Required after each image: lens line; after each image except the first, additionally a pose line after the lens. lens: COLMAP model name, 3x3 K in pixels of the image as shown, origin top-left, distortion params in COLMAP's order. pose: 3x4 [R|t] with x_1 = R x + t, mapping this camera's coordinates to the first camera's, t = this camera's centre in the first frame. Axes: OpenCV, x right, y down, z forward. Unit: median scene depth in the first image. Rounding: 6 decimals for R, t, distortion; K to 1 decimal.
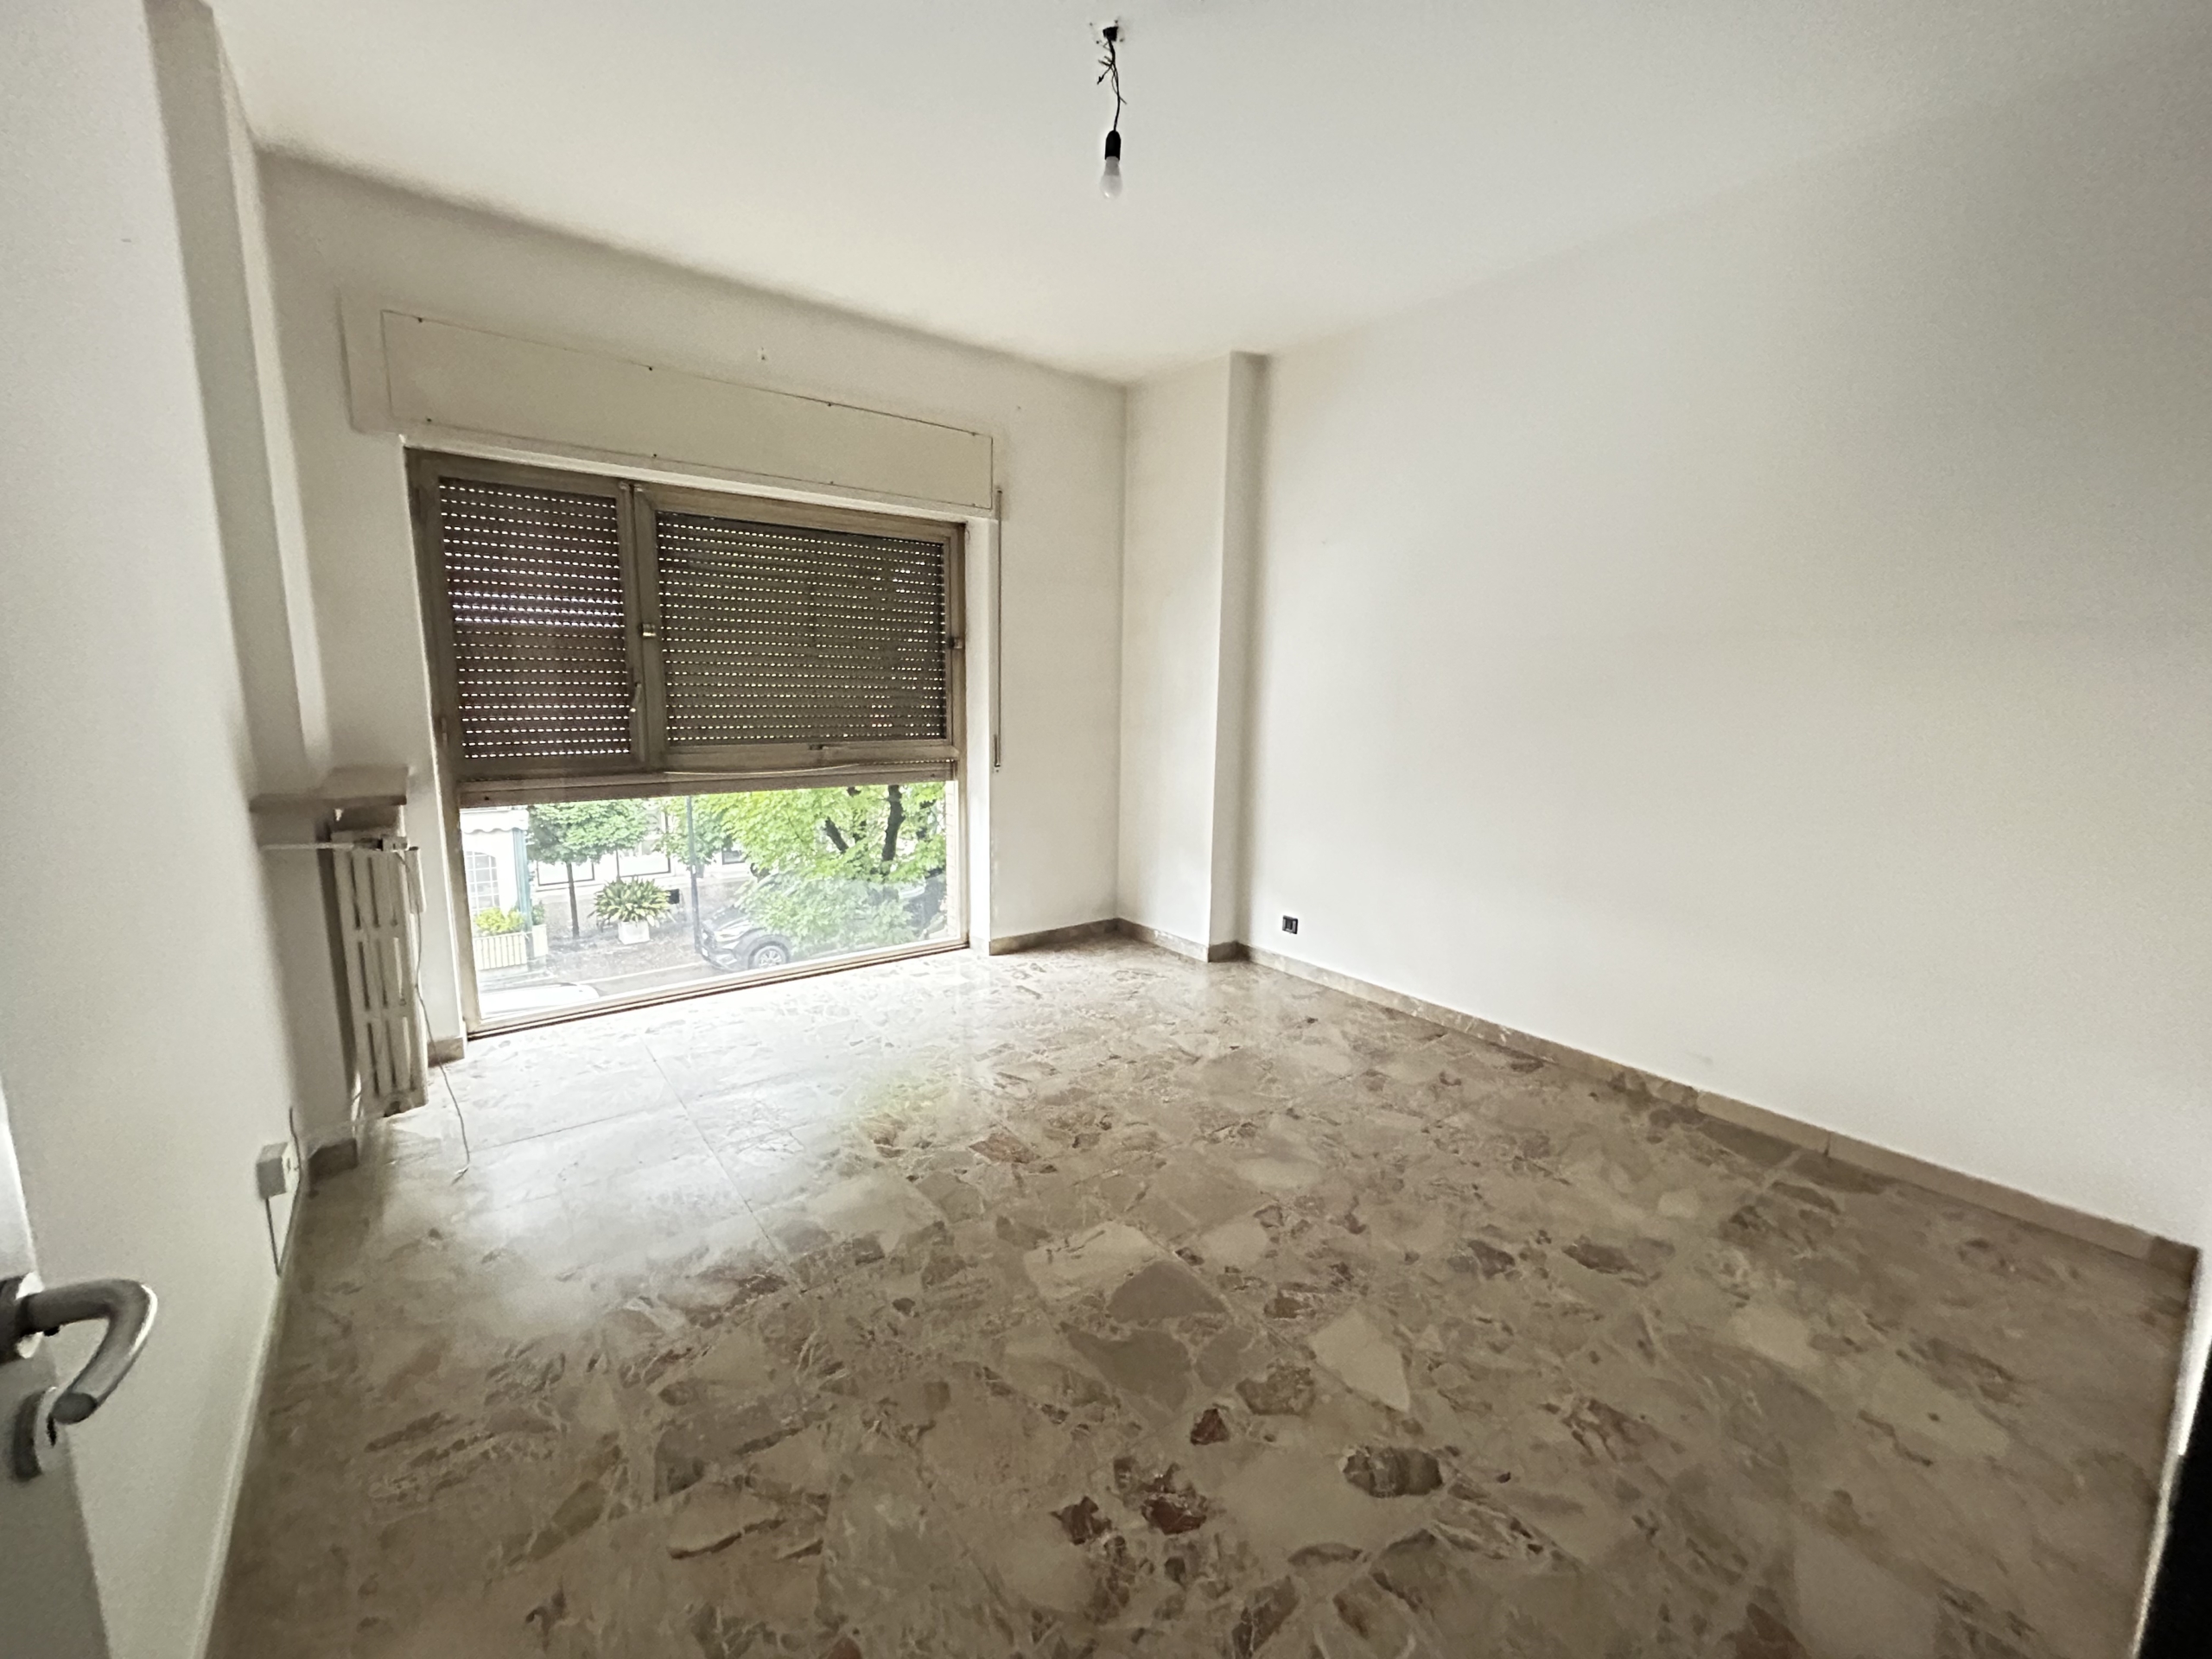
lens RADIAL K [[893.1, 0, 1105.1], [0, 893.1, 828.2], [0, 0, 1]] dist [-0.004943, 0.000538]
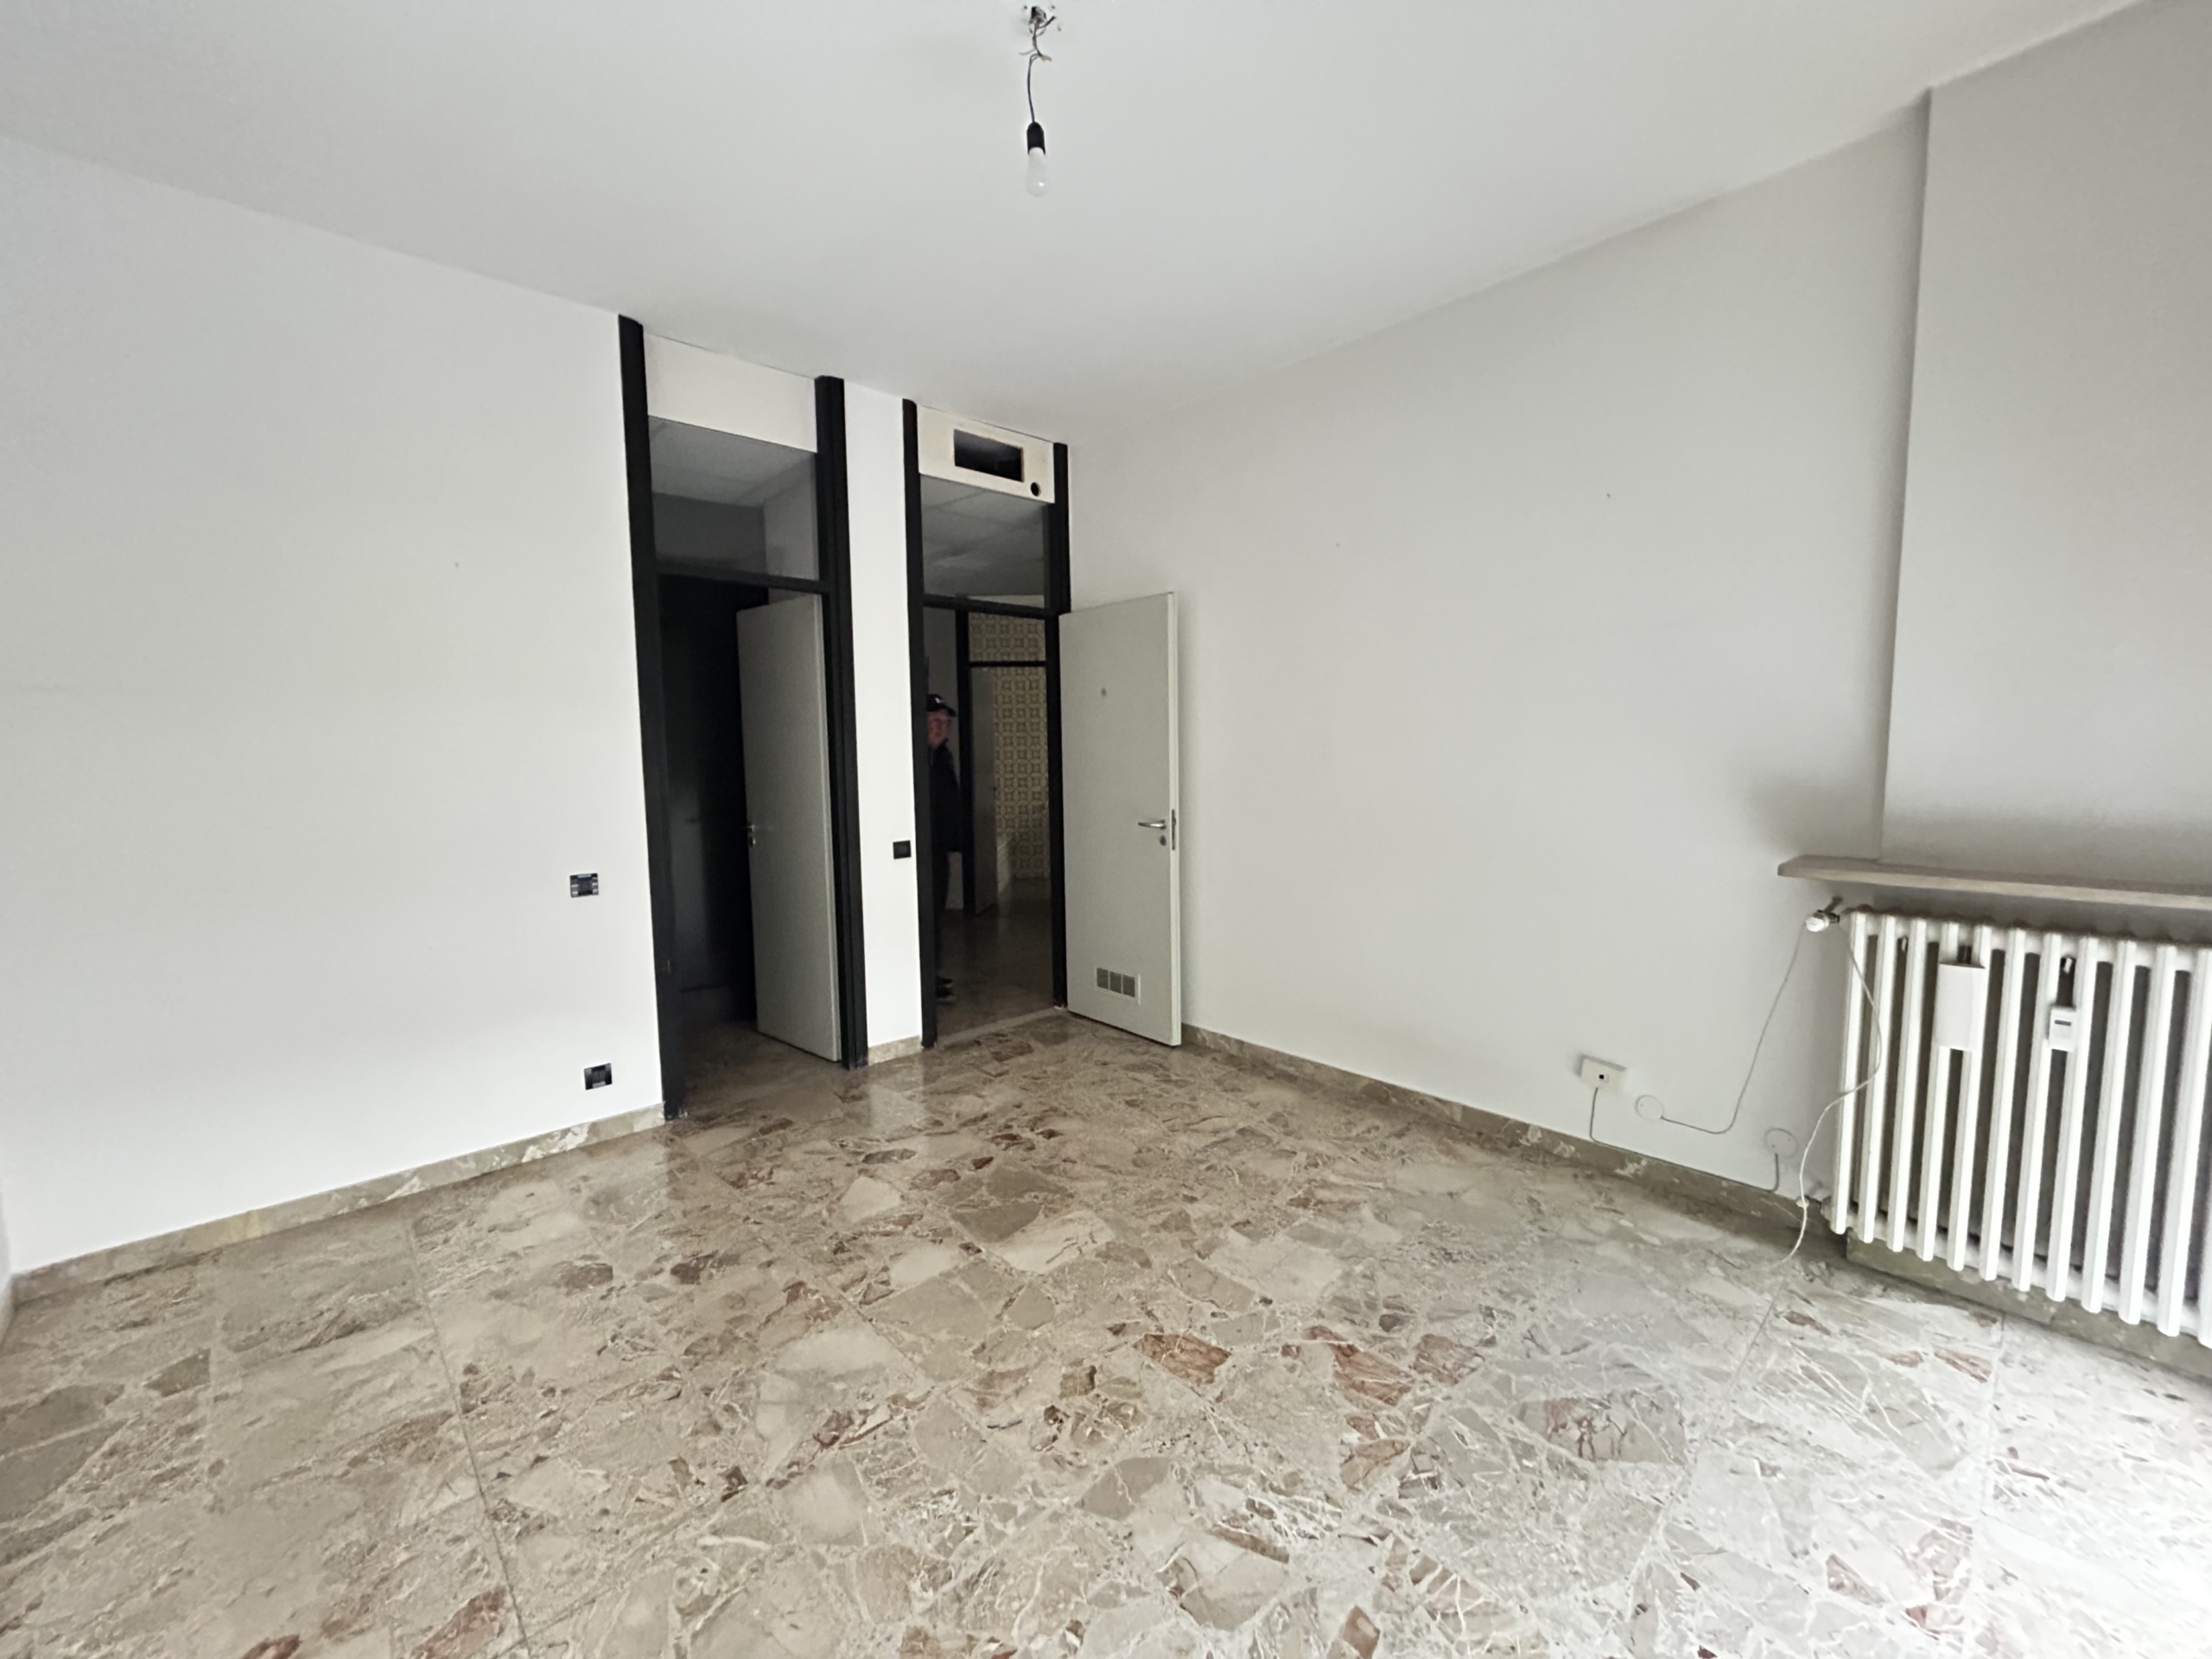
lens RADIAL K [[893.1, 0, 1105.1], [0, 893.1, 828.2], [0, 0, 1]] dist [-0.004943, 0.000538]
pose [[-0.995401, 0.006785, -0.095552, 0.028811], [-0.016957, 0.969256, 0.245469, -0.316133], [0.094280, 0.245961, -0.964684, 1.952351]]
